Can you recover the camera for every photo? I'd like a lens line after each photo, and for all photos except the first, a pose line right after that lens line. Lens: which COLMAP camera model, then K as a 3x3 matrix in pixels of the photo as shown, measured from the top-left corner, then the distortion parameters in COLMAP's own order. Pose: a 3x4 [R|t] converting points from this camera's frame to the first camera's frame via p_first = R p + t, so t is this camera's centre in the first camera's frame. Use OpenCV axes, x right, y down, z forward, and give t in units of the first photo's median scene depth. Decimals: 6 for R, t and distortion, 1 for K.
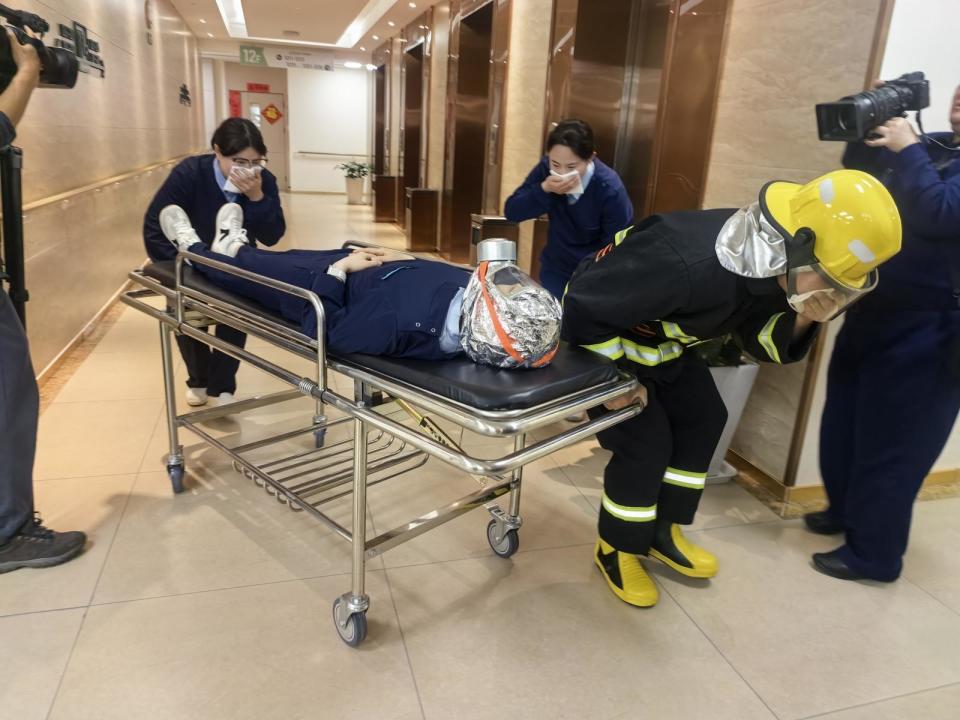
lens RADIAL K [[699.8, 0, 480.0], [0, 699.8, 360.0], [0, 0, 1]] dist [0.005222, -0.032900]
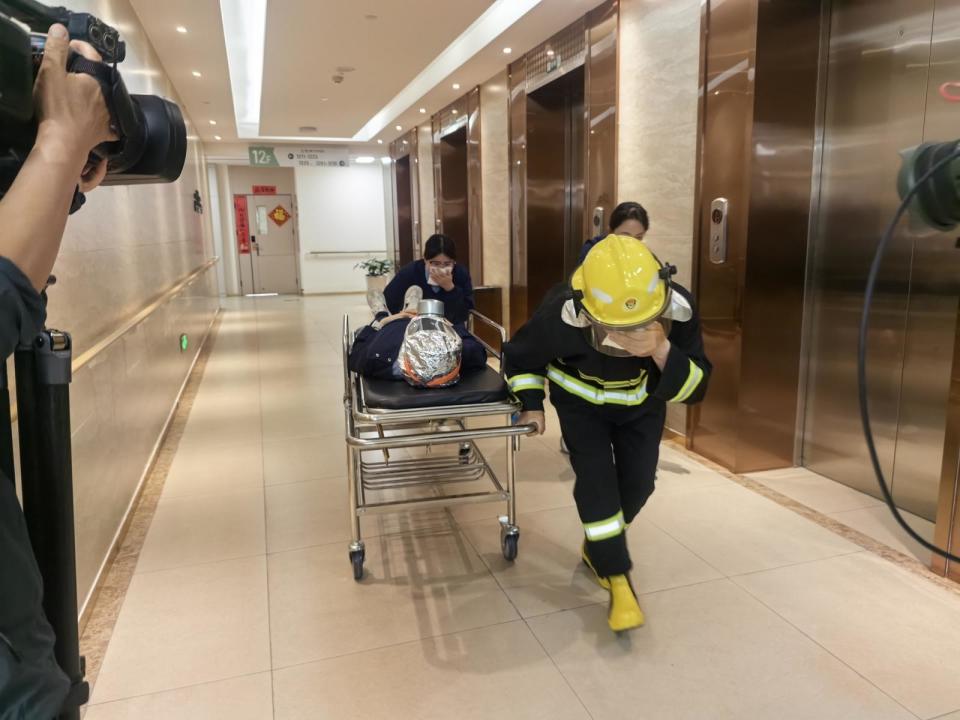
lens RADIAL K [[699.8, 0, 480.0], [0, 699.8, 360.0], [0, 0, 1]] dist [0.005222, -0.032900]
pose [[0.996983, -0.075998, 0.015774, -0.070389], [0.077301, 0.990524, -0.113516, -0.036834], [-0.006998, 0.114393, 0.993411, 0.098177]]
